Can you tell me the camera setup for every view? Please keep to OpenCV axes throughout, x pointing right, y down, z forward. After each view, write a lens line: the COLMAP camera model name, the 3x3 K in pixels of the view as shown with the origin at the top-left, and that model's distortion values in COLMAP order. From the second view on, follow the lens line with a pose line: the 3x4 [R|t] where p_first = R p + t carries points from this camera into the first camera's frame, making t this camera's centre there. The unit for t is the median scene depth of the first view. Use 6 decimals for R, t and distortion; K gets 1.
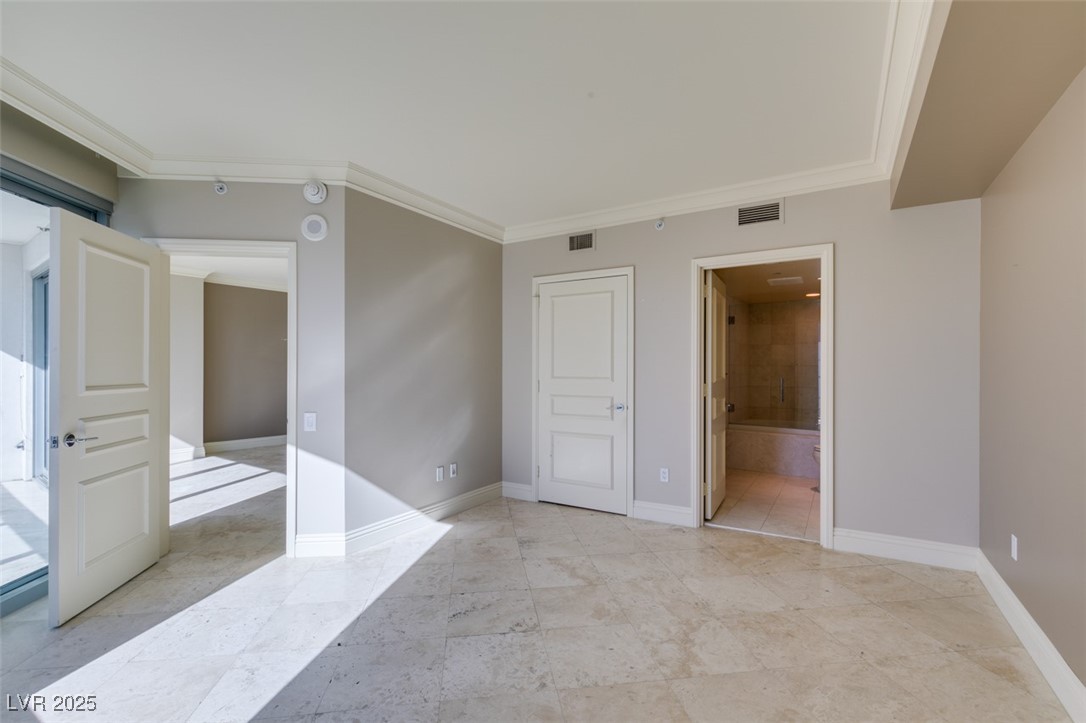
lens RADIAL K [[488.0, 0, 547.4], [0, 488.0, 369.4], [0, 0, 1]] dist [0.006826, -0.003246]
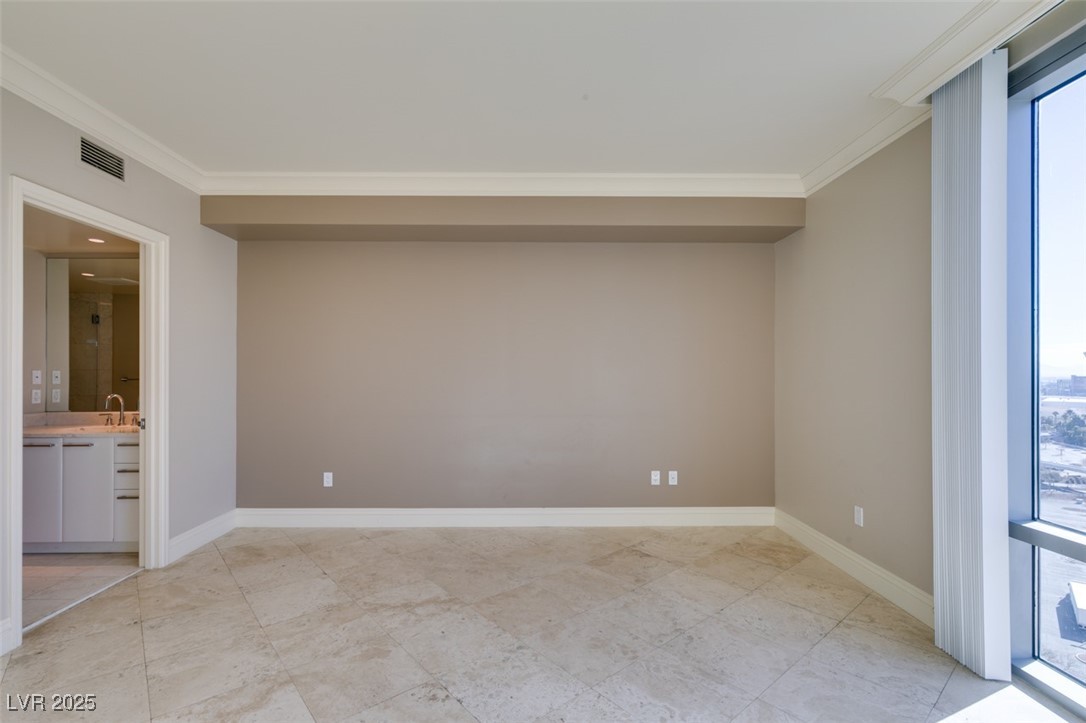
lens RADIAL K [[488.0, 0, 524.7], [0, 488.0, 371.2], [0, 0, 1]] dist [0.006826, -0.003246]
pose [[-0.517688, 0.005935, 0.855549, -0.634157], [-0.002146, 0.999964, -0.008235, 0.007114], [-0.855567, -0.006099, -0.517656, 1.012421]]
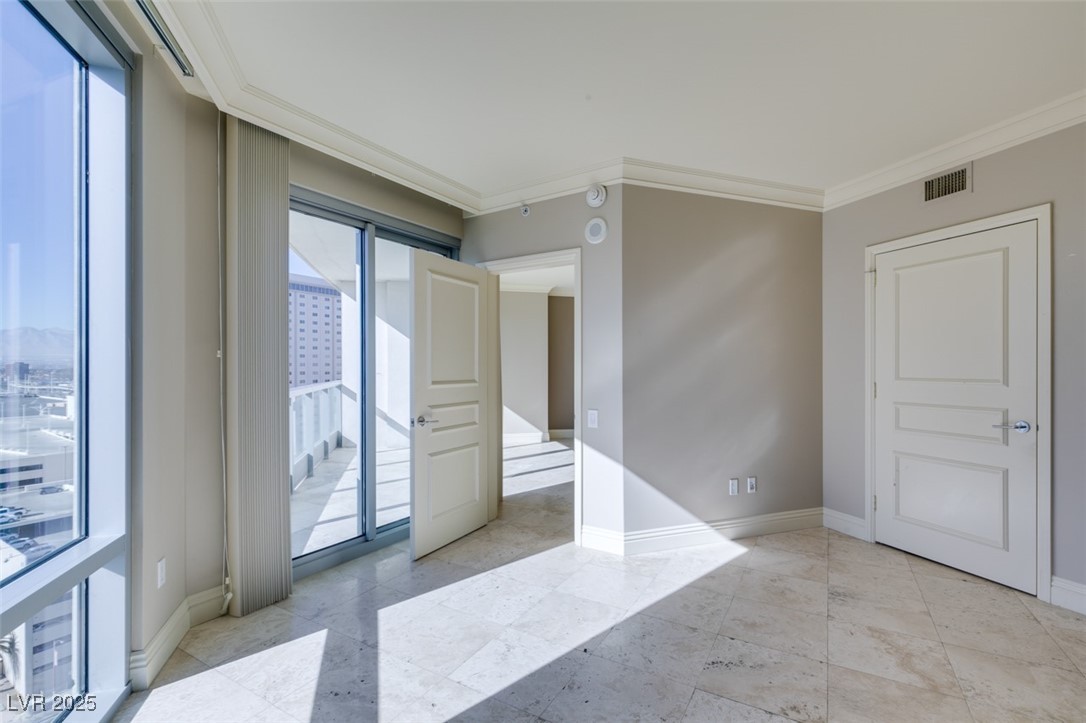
lens RADIAL K [[488.0, 0, 541.2], [0, 488.0, 367.6], [0, 0, 1]] dist [0.006826, -0.003246]
pose [[0.778367, -0.002526, -0.627804, 0.086529], [0.001645, 0.999997, -0.001984, 0.000579], [0.627807, 0.000512, 0.778369, 0.136163]]
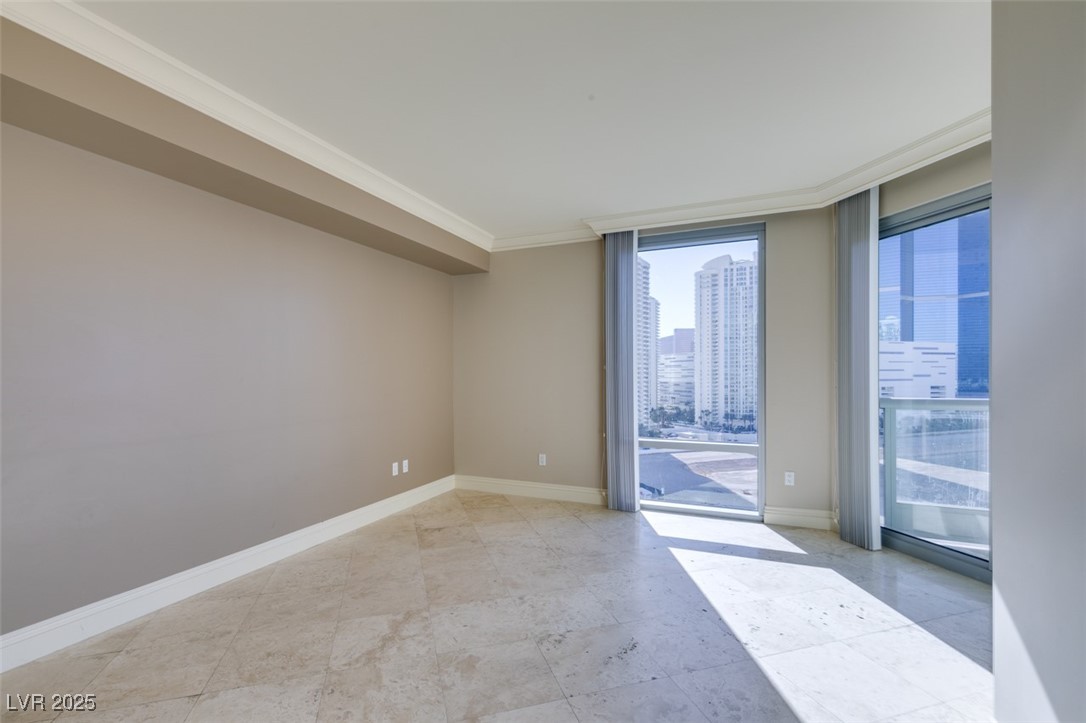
lens RADIAL K [[488.0, 0, 540.3], [0, 488.0, 375.7], [0, 0, 1]] dist [0.006826, -0.003246]
pose [[-0.989246, 0.006005, -0.146138, 0.087175], [0.006009, 0.999982, 0.000415, 0.007589], [0.146138, -0.000467, -0.989264, 1.523280]]
